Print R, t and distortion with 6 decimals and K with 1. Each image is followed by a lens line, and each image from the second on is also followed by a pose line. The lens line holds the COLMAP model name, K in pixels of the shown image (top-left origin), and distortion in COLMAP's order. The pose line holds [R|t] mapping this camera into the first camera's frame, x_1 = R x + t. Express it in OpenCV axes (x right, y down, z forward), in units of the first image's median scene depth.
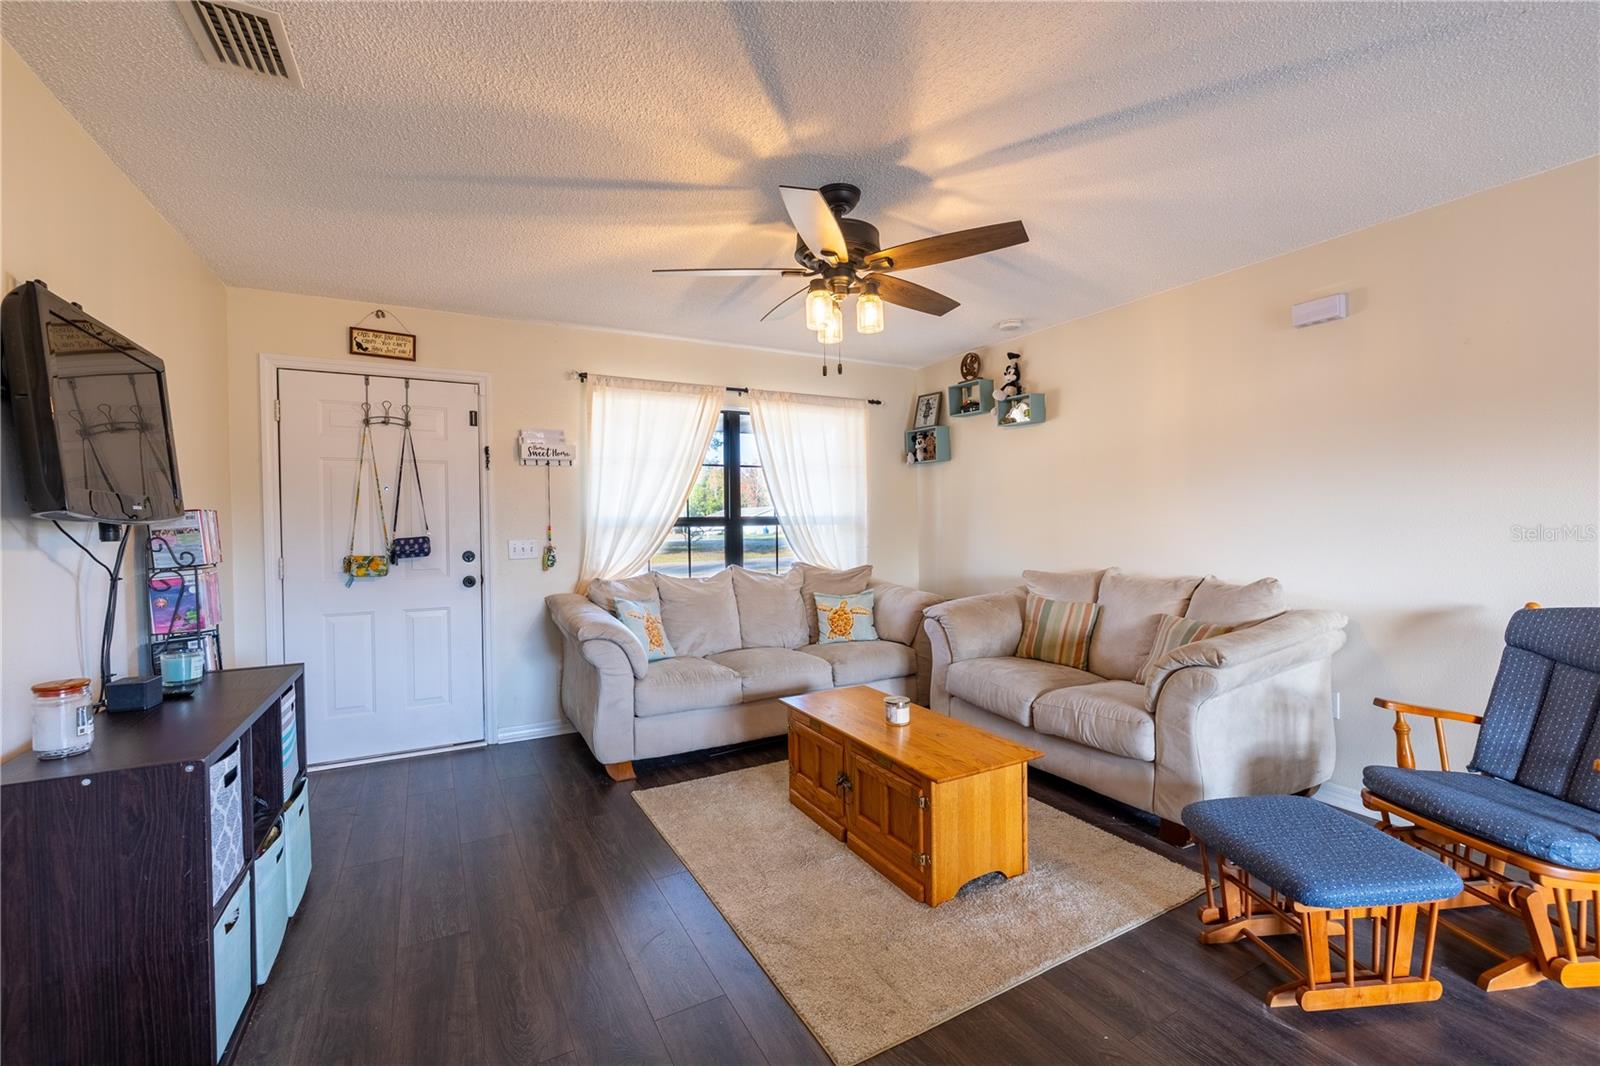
lens RADIAL K [[679.9, 0, 800.0], [0, 679.9, 533.0], [0, 0, 1]] dist [-0.000626, -0.000129]
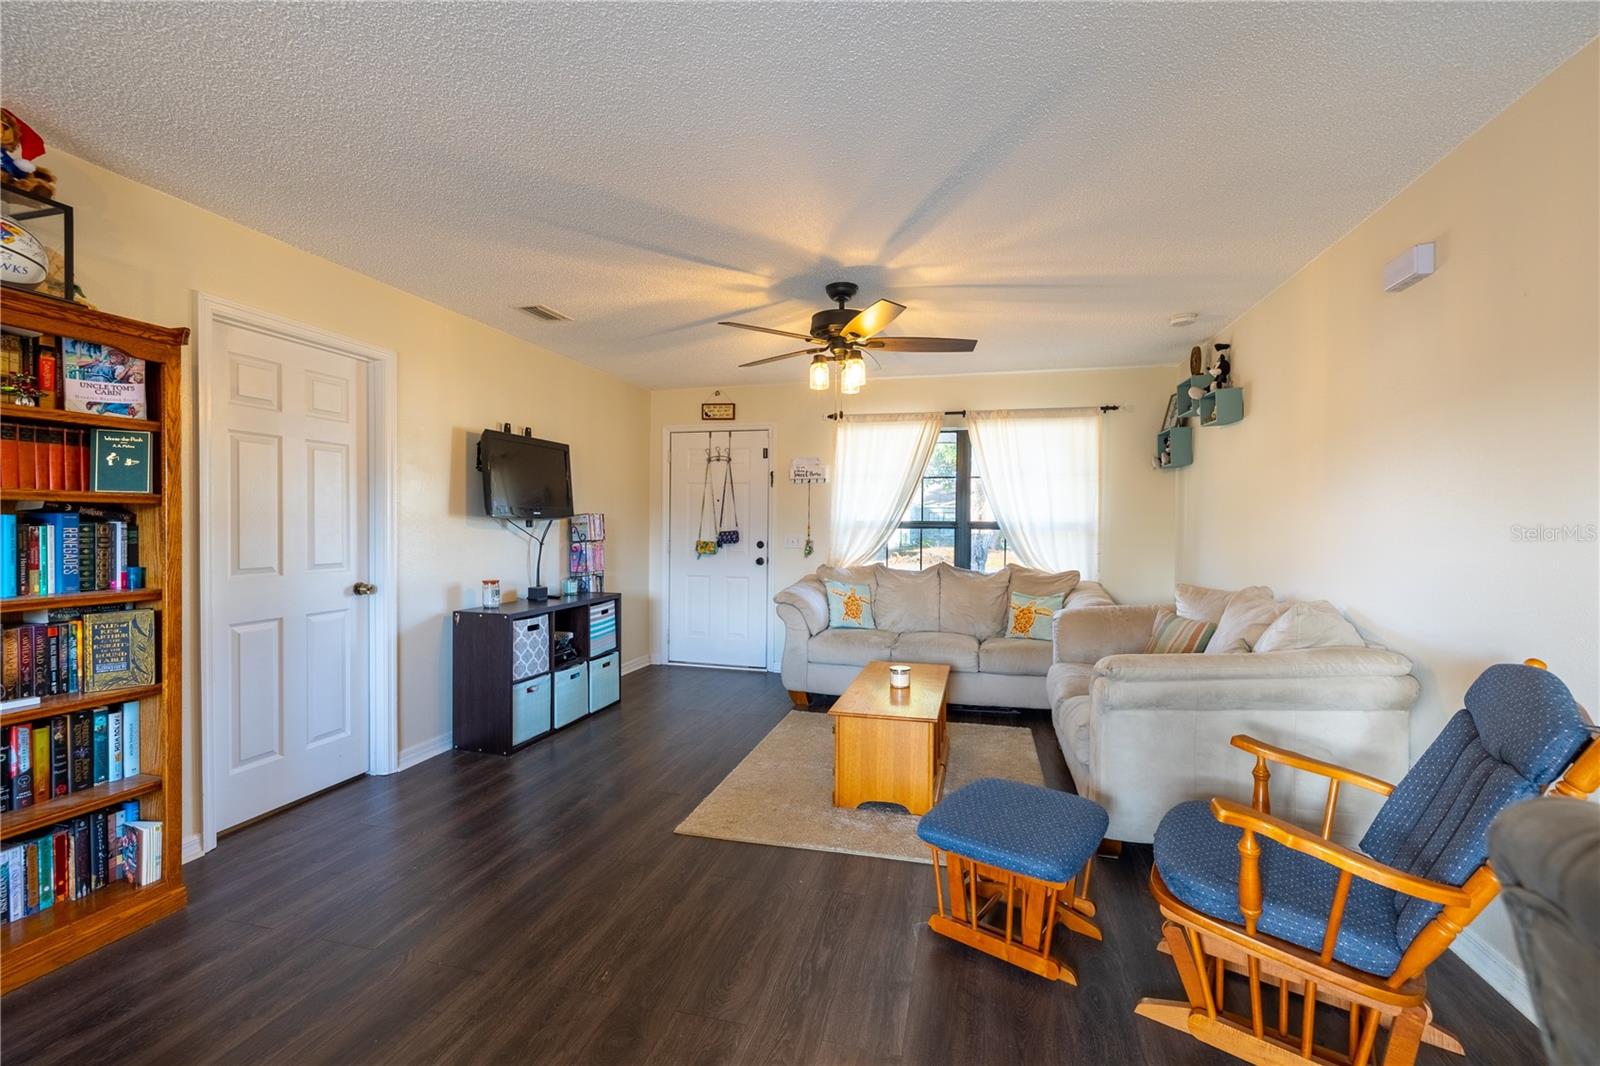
lens RADIAL K [[673.4, 0, 803.2], [0, 673.4, 531.4], [0, 0, 1]] dist [0.000088, -0.000263]
pose [[0.727349, 0.025356, -0.685799, 0.632398], [-0.029462, 0.999550, 0.005709, -0.006994], [0.685635, 0.016052, 0.727769, -0.026268]]
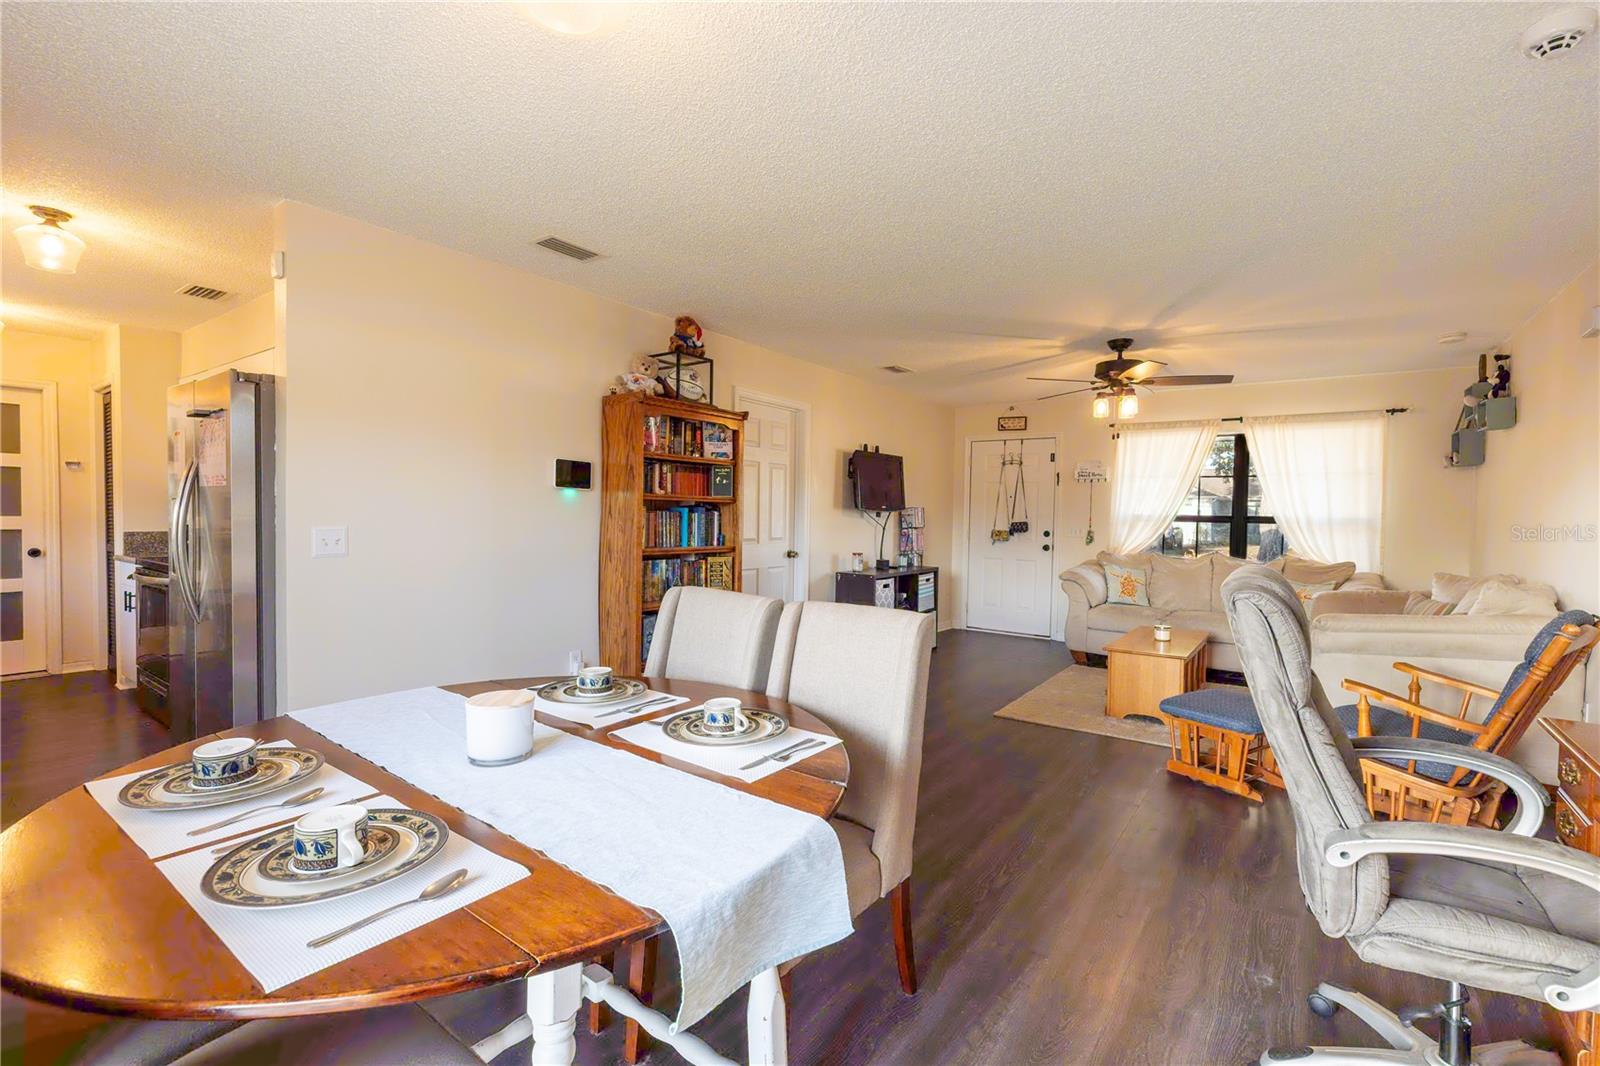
lens RADIAL K [[696.8, 0, 818.6], [0, 696.8, 531.9], [0, 0, 1]] dist [-0.000283, -0.000080]
pose [[0.436081, 0.043954, -0.898833, 0.953265], [-0.039617, 0.998776, 0.029621, -0.002010], [0.899035, 0.022692, 0.437289, -0.373756]]
